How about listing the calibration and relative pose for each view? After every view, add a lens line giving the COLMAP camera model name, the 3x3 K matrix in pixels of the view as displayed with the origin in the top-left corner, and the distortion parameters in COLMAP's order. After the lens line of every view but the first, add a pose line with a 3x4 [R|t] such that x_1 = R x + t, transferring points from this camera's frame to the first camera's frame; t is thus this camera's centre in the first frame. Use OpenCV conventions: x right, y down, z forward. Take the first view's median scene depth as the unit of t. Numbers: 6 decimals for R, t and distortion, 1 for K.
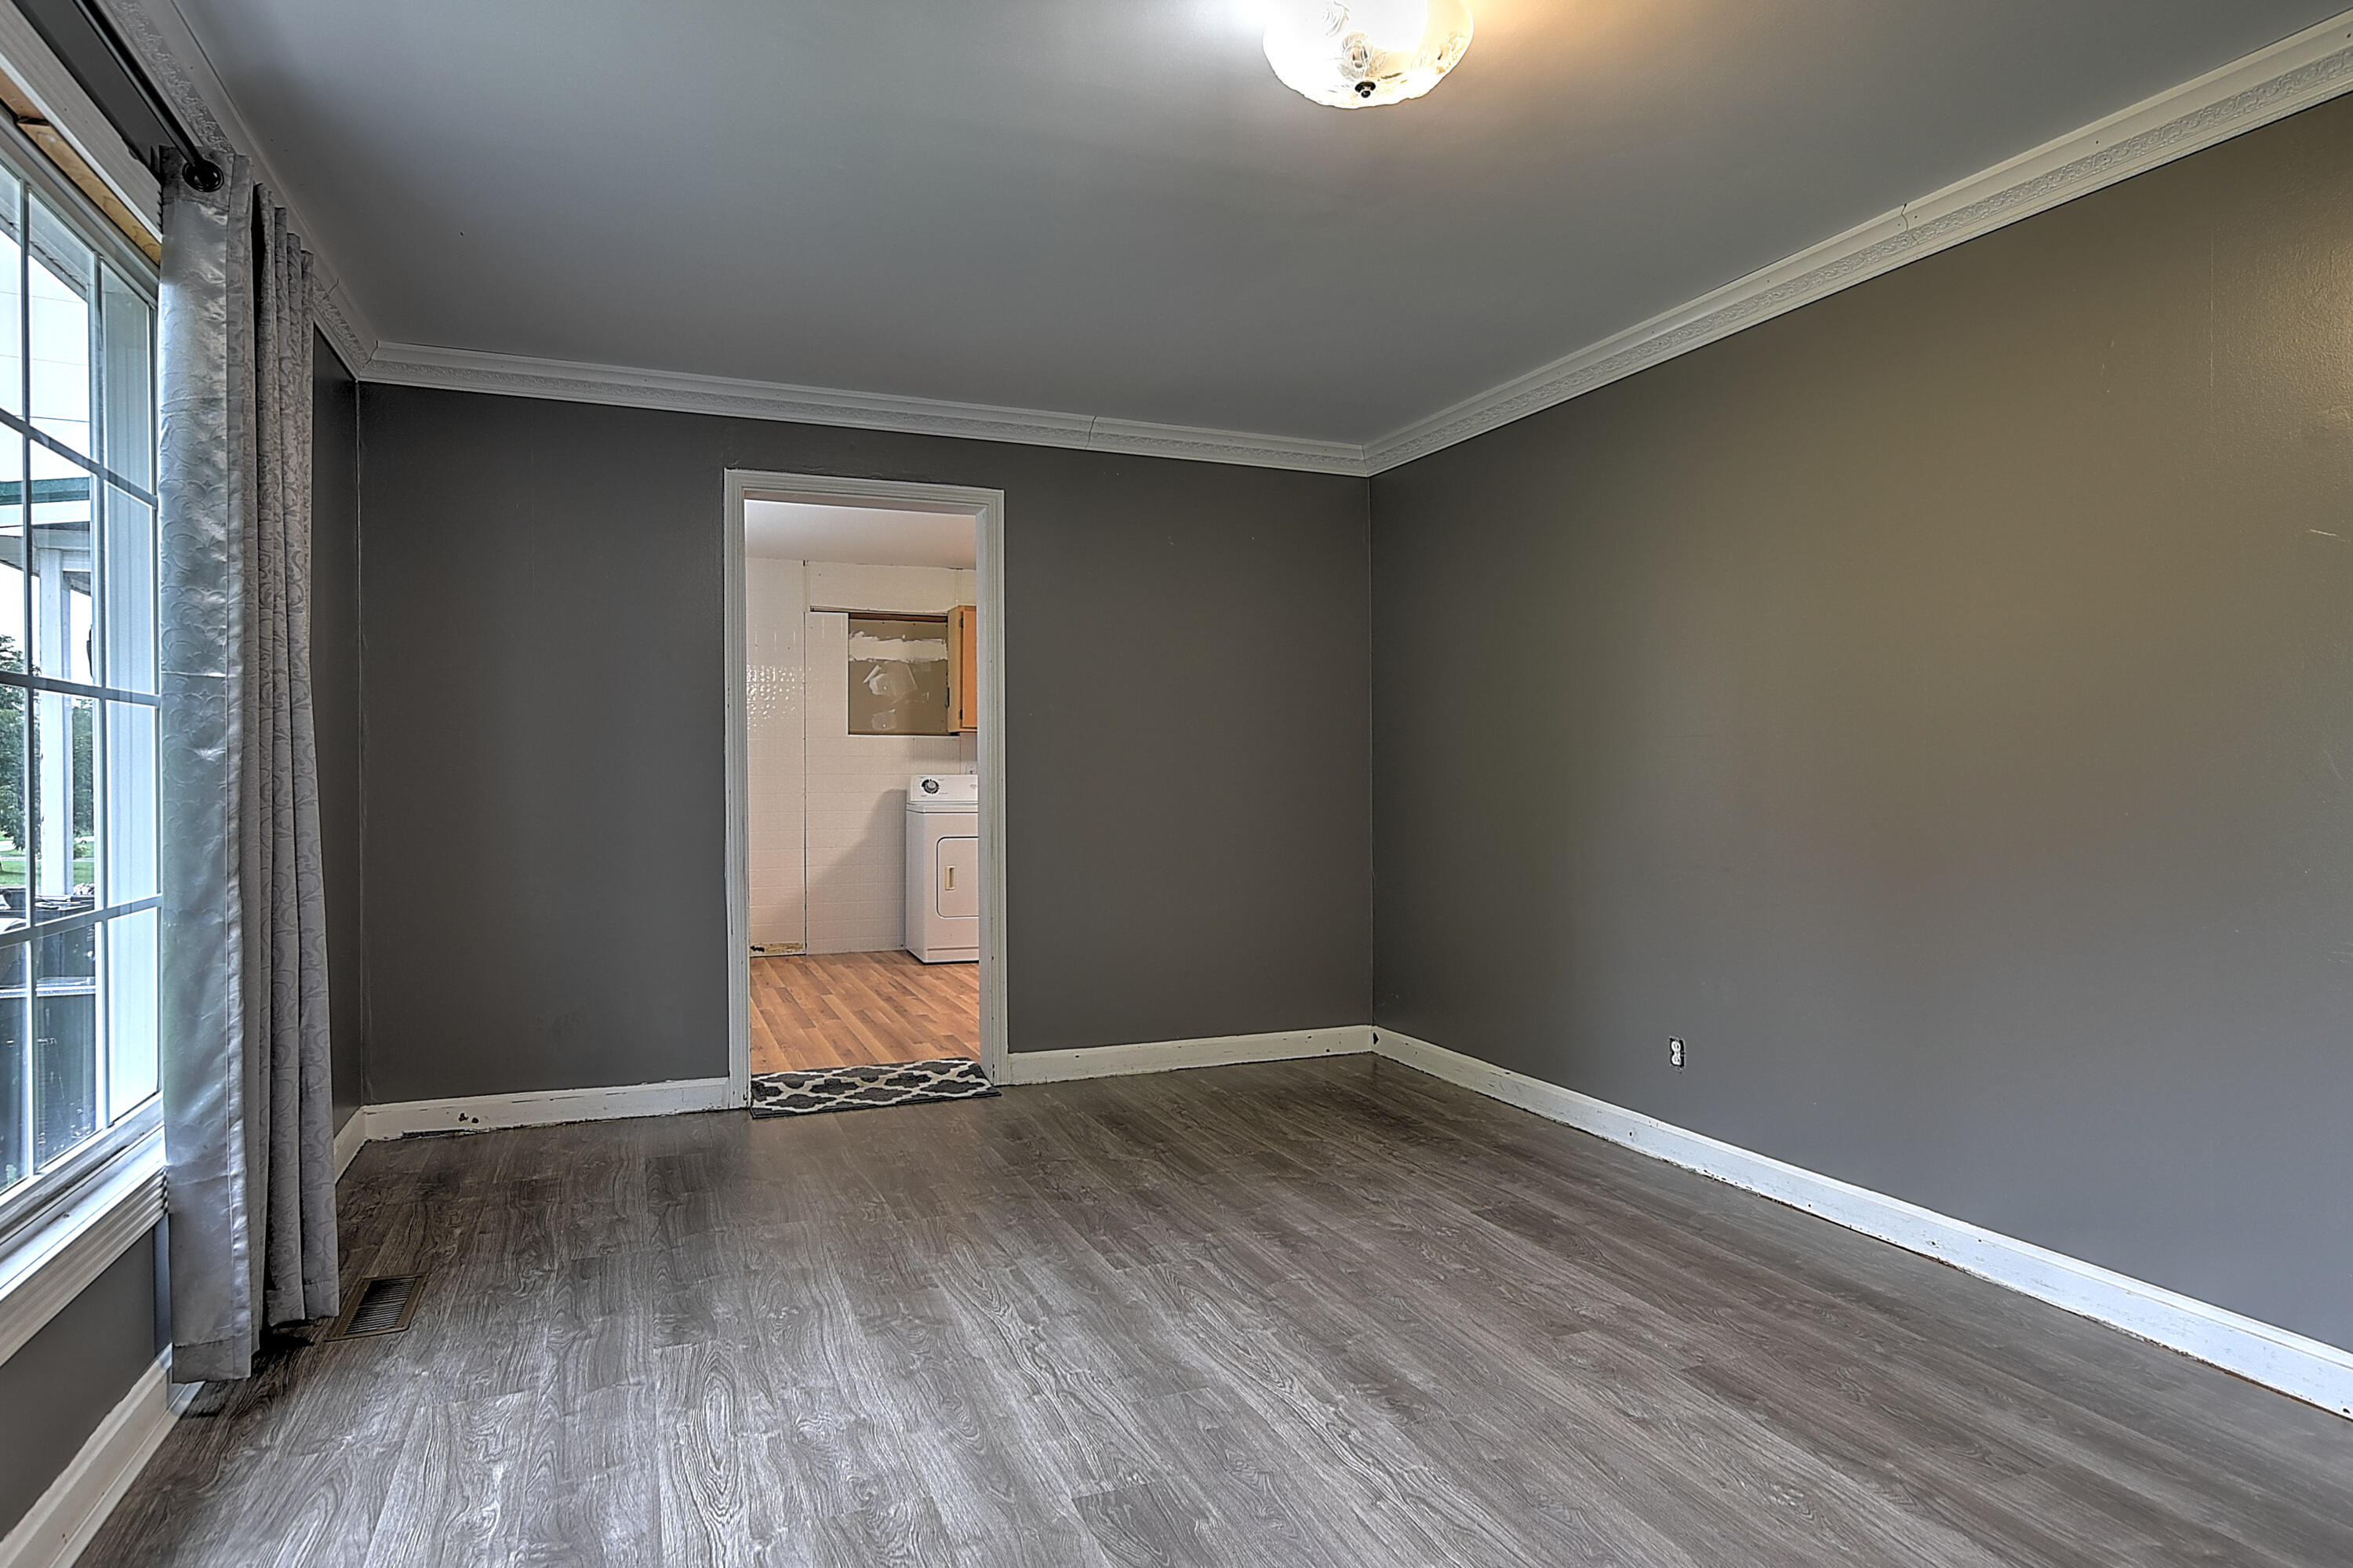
lens RADIAL K [[1295.6, 0, 1173.4], [0, 1295.6, 790.4], [0, 0, 1]] dist [-0.002707, 0.001077]
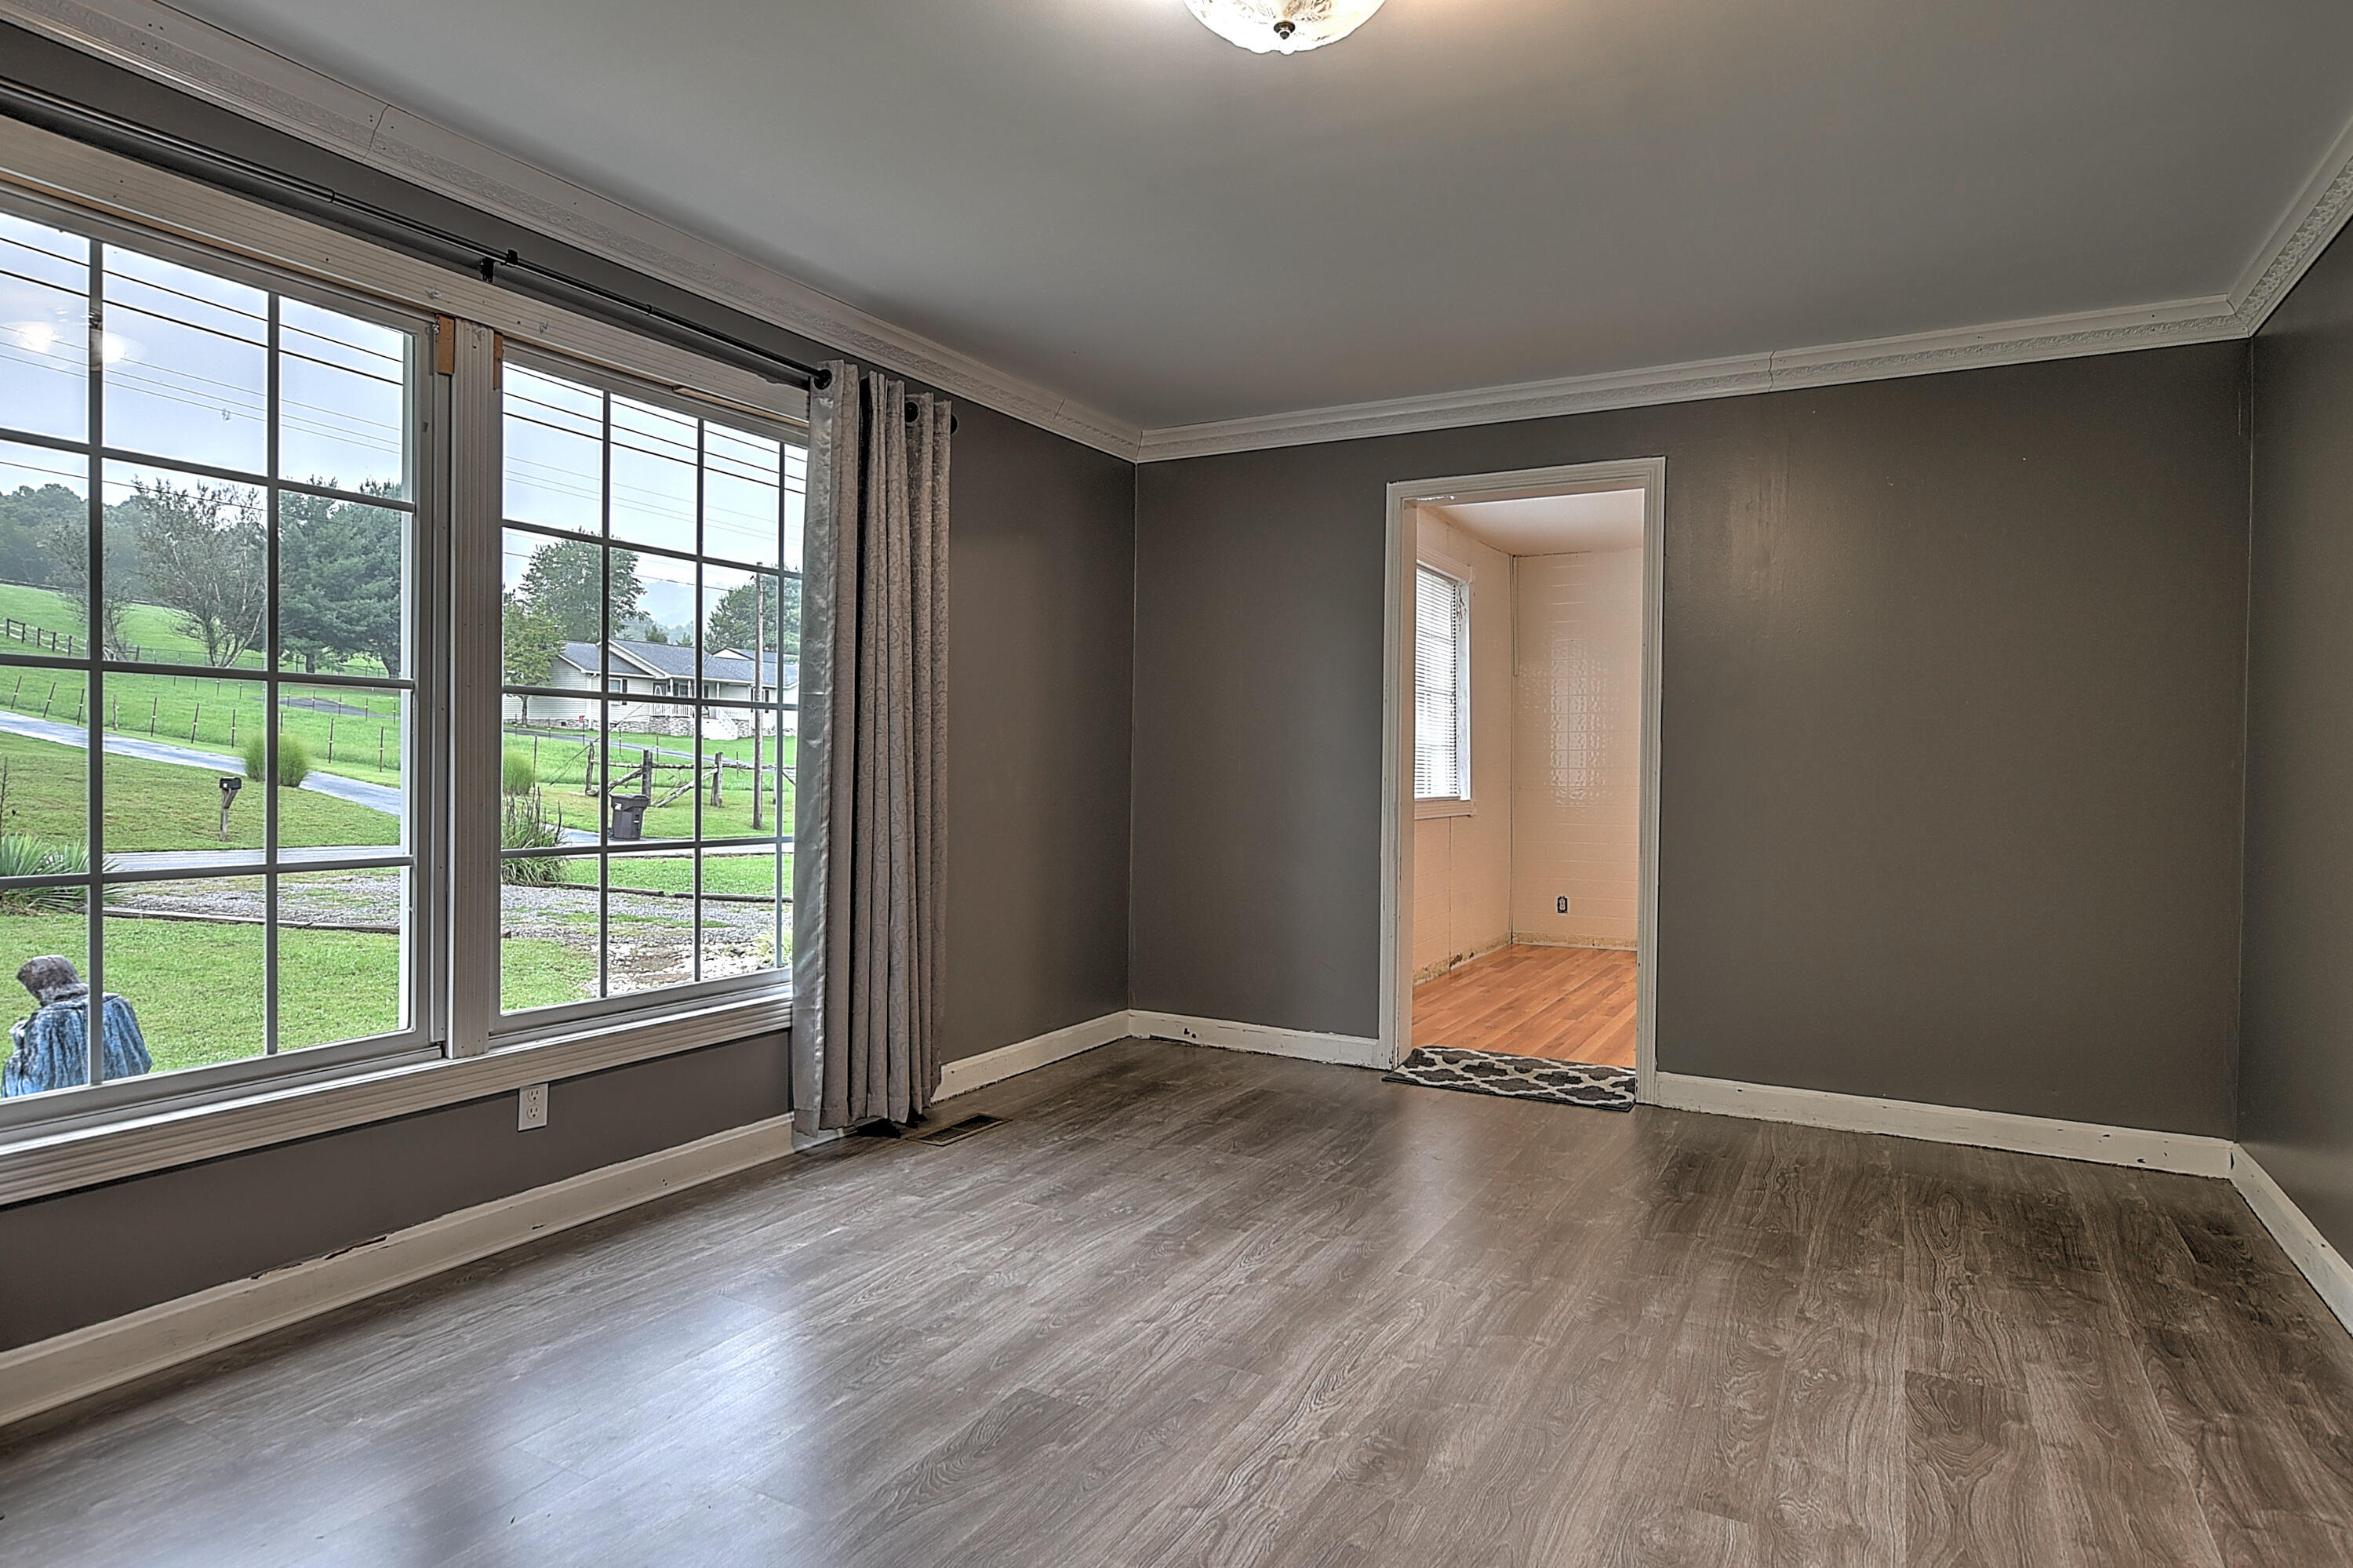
lens RADIAL K [[1324.0, 0, 1176.5], [0, 1324.0, 784.0], [0, 0, 1]] dist [-0.001532, 0.002226]
pose [[0.627256, 0.017913, -0.778607, 0.644208], [-0.018494, 0.999796, 0.008103, 0.000904], [0.778593, 0.009317, 0.627460, 0.259317]]
